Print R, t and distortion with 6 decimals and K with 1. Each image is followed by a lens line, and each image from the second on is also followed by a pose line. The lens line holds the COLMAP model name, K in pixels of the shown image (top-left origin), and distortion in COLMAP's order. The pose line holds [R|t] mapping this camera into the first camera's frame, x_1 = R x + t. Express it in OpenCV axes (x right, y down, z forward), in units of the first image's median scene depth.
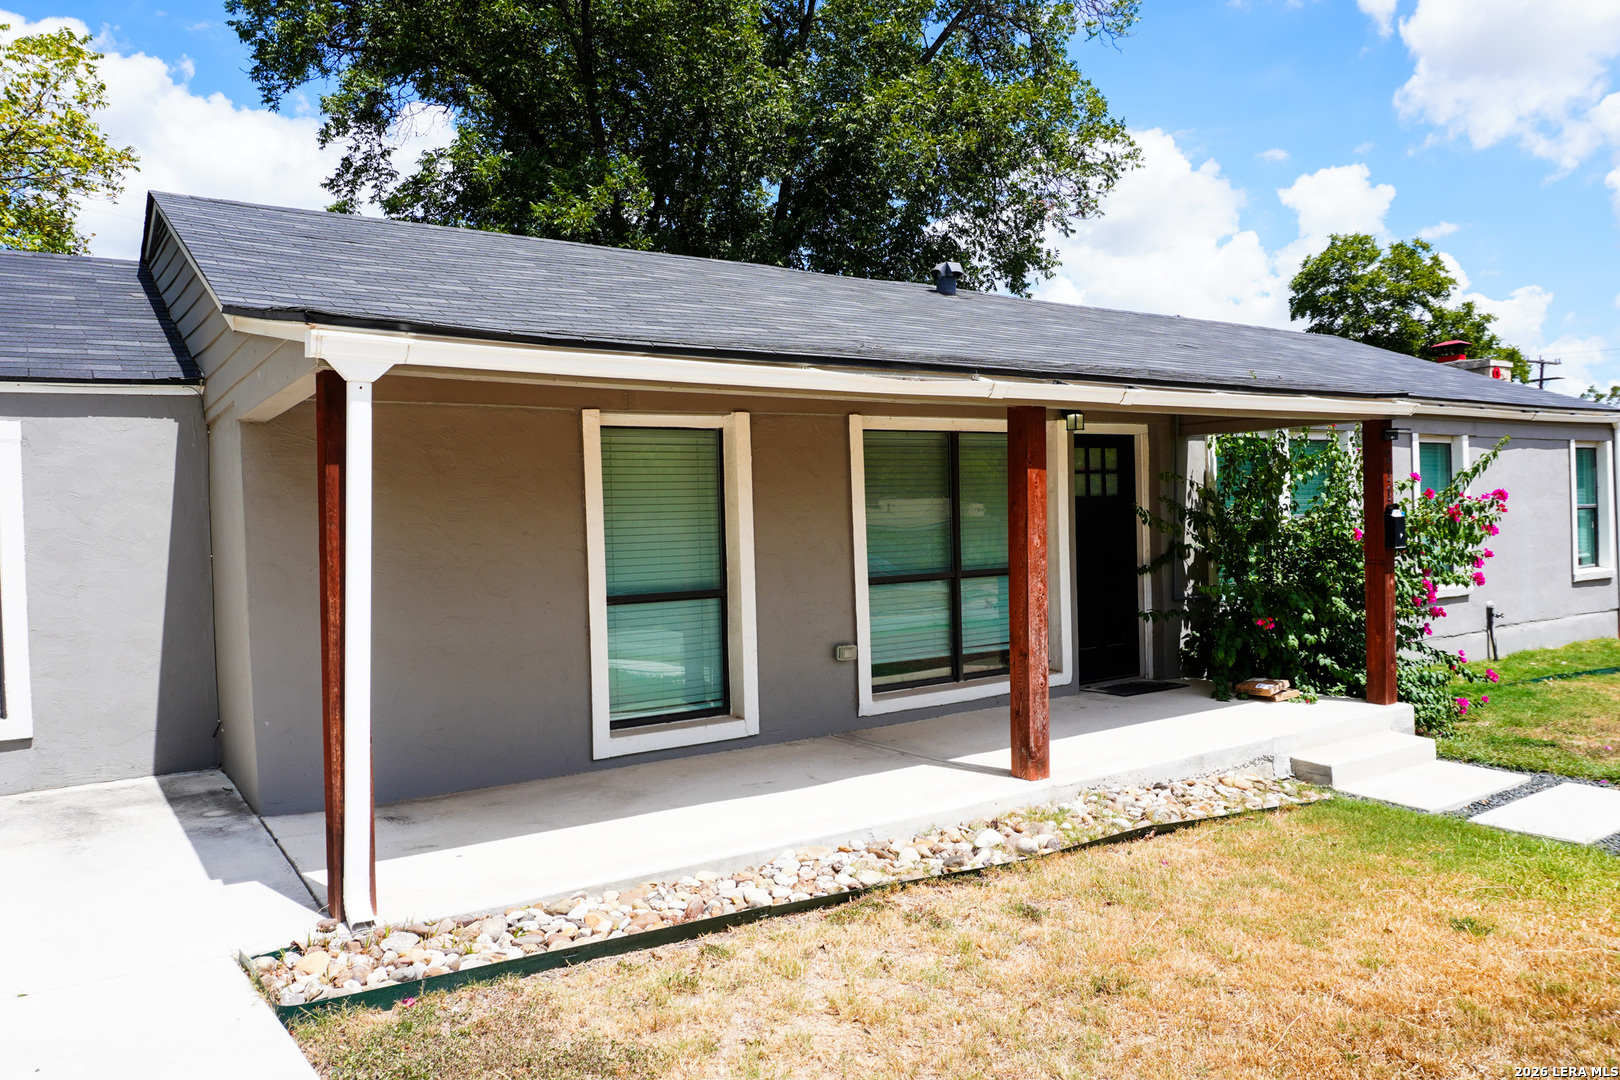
lens RADIAL K [[1174.7, 0, 808.4], [0, 1174.7, 527.0], [0, 0, 1]] dist [-0.032506, 0.021007]
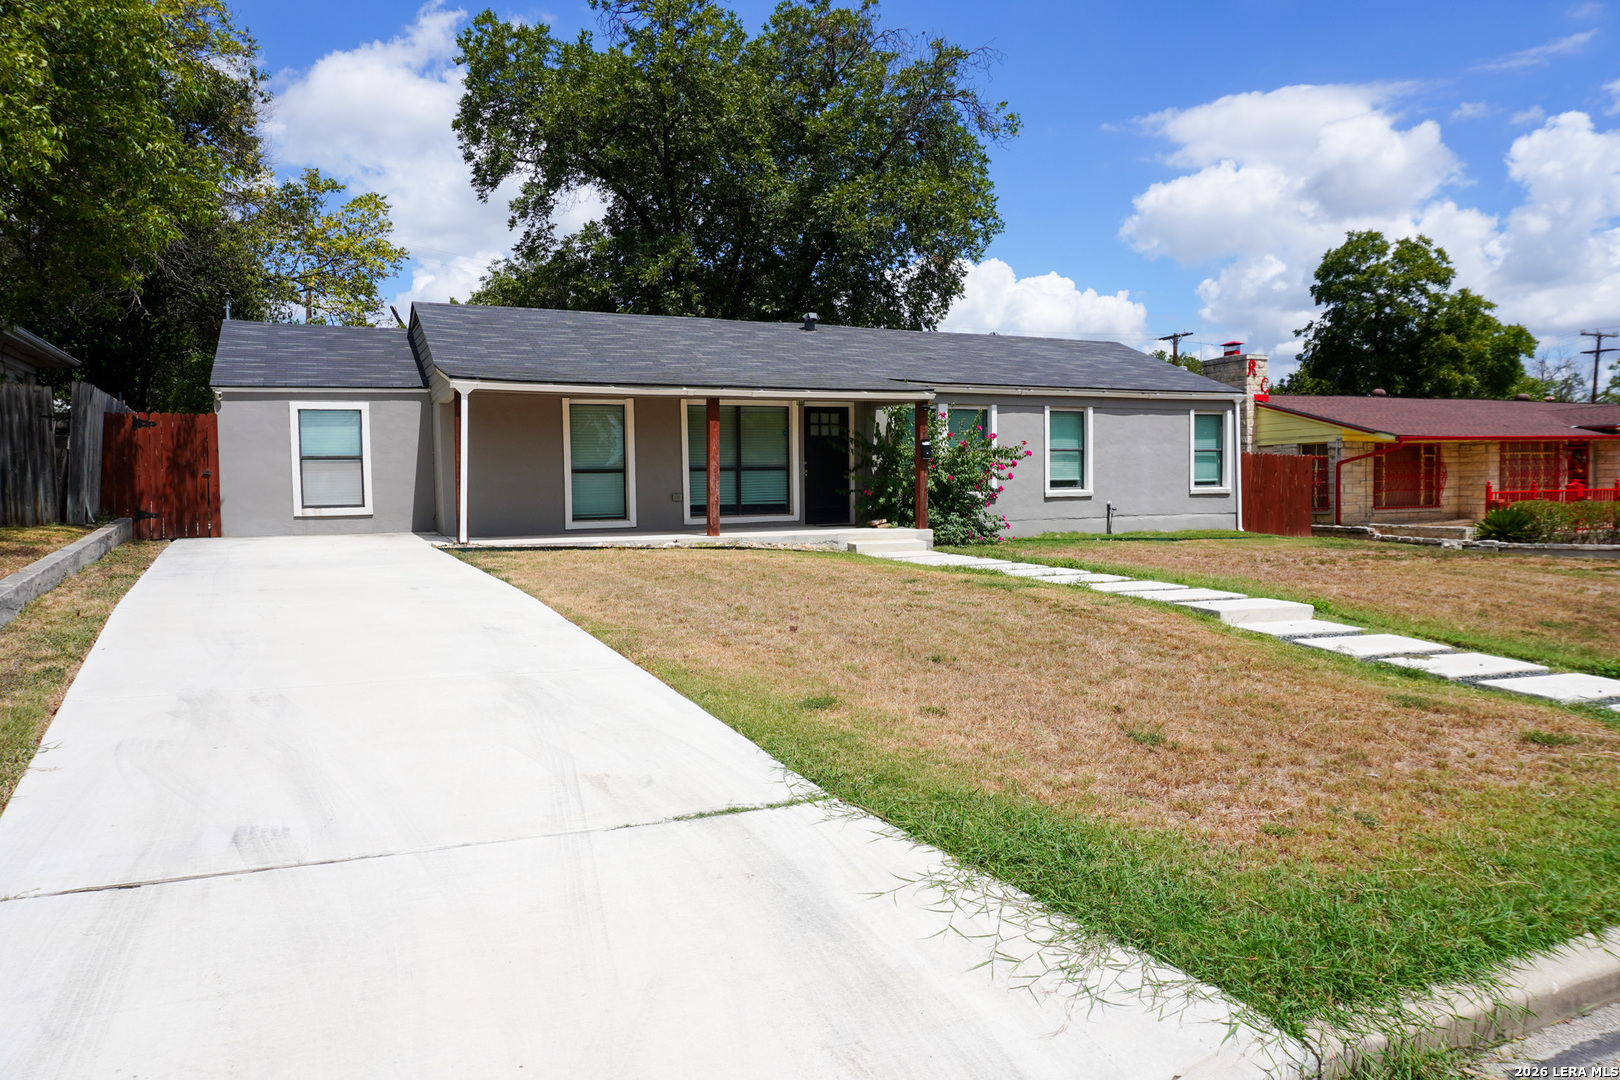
lens RADIAL K [[1076.6, 0, 795.3], [0, 1076.6, 527.0], [0, 0, 1]] dist [-0.046710, 0.027594]
pose [[0.984215, 0.024214, -0.175315, 0.524090], [-0.016852, 0.998917, 0.043360, 0.053006], [0.176175, -0.039721, 0.983557, -0.902184]]
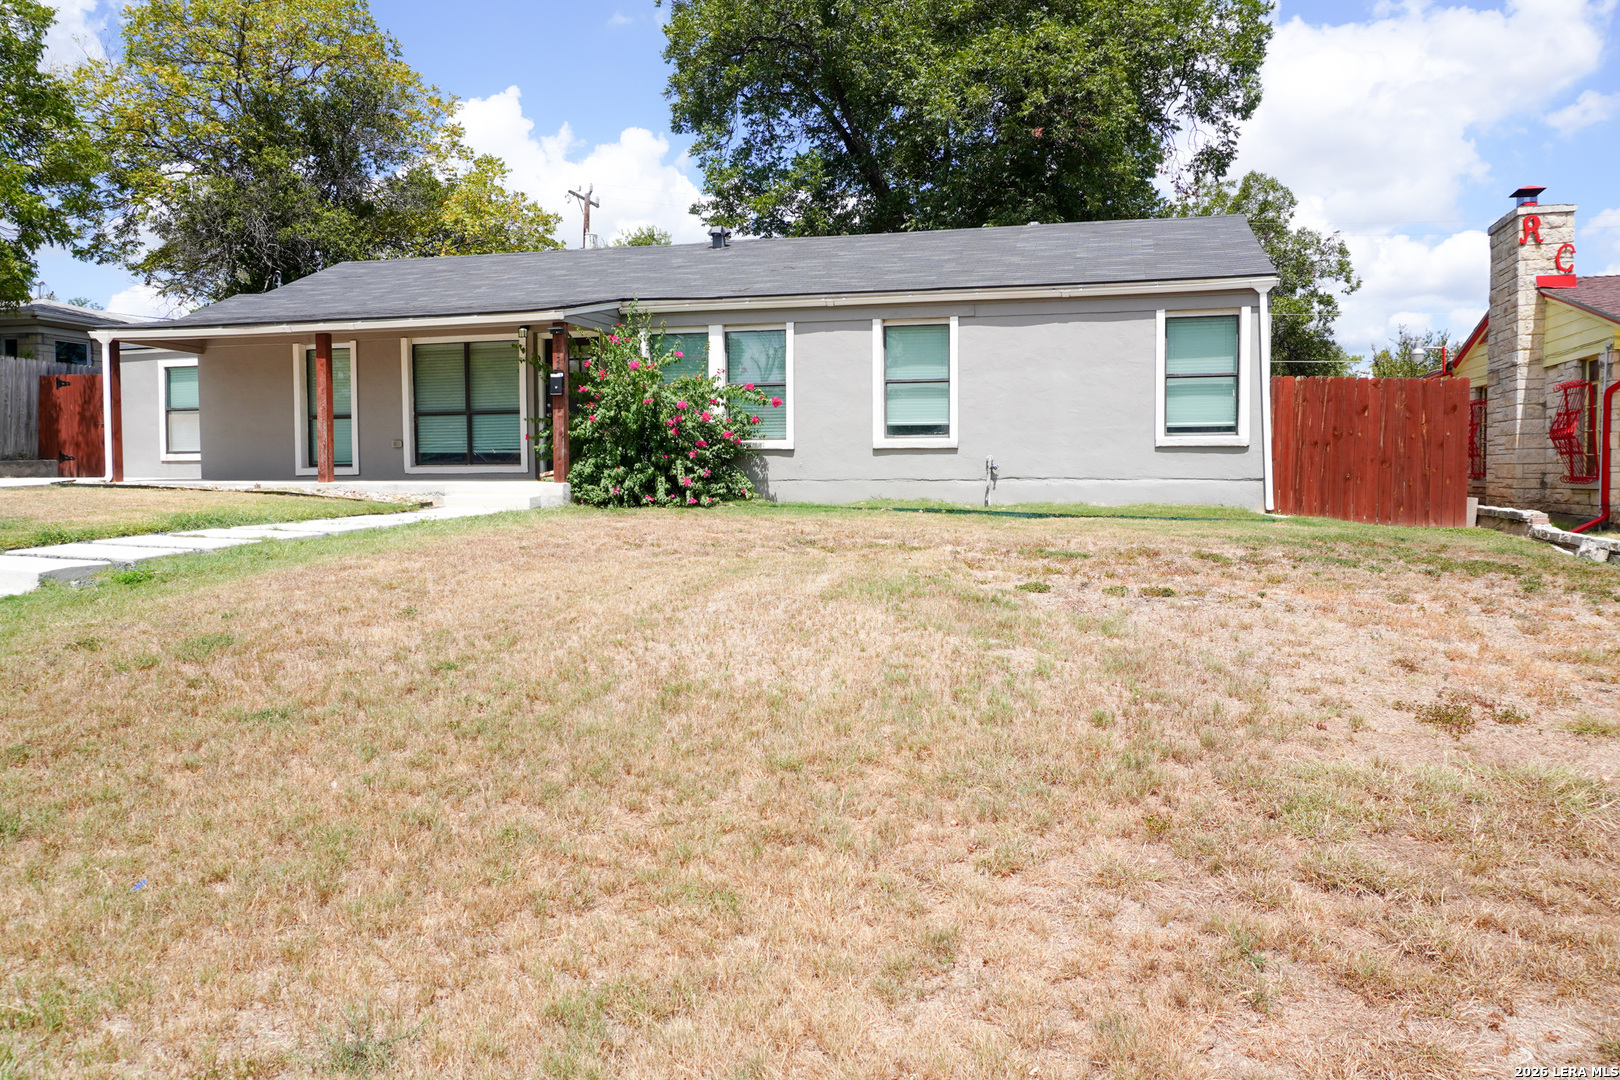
lens RADIAL K [[1174.7, 0, 809.0], [0, 1174.7, 544.2], [0, 0, 1]] dist [-0.032506, 0.021007]
pose [[0.653800, 0.075320, -0.752909, 1.791847], [-0.017805, 0.996289, 0.084207, 0.073972], [0.756458, -0.041649, 0.652715, 0.098297]]
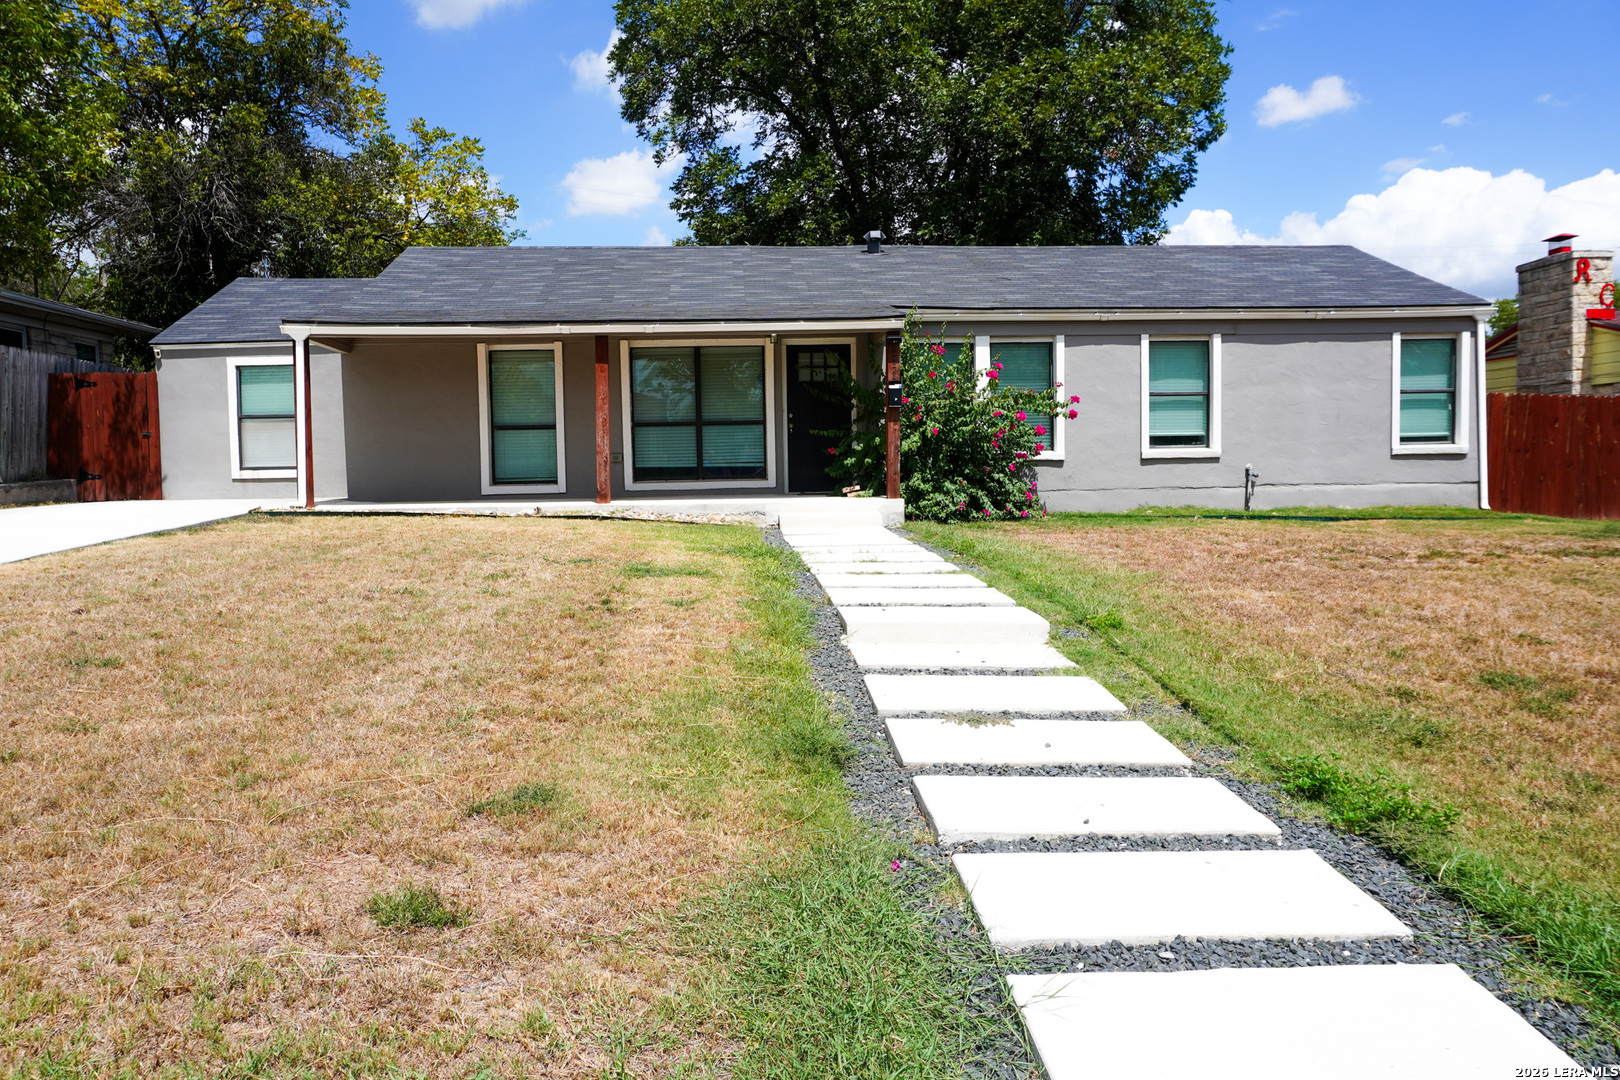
lens RADIAL K [[1174.7, 0, 811.1], [0, 1174.7, 528.7], [0, 0, 1]] dist [-0.032506, 0.021007]
pose [[0.857066, 0.047044, -0.513054, 1.088853], [-0.010703, 0.997233, 0.073560, 0.059348], [0.515095, -0.057555, 0.855199, -0.451688]]
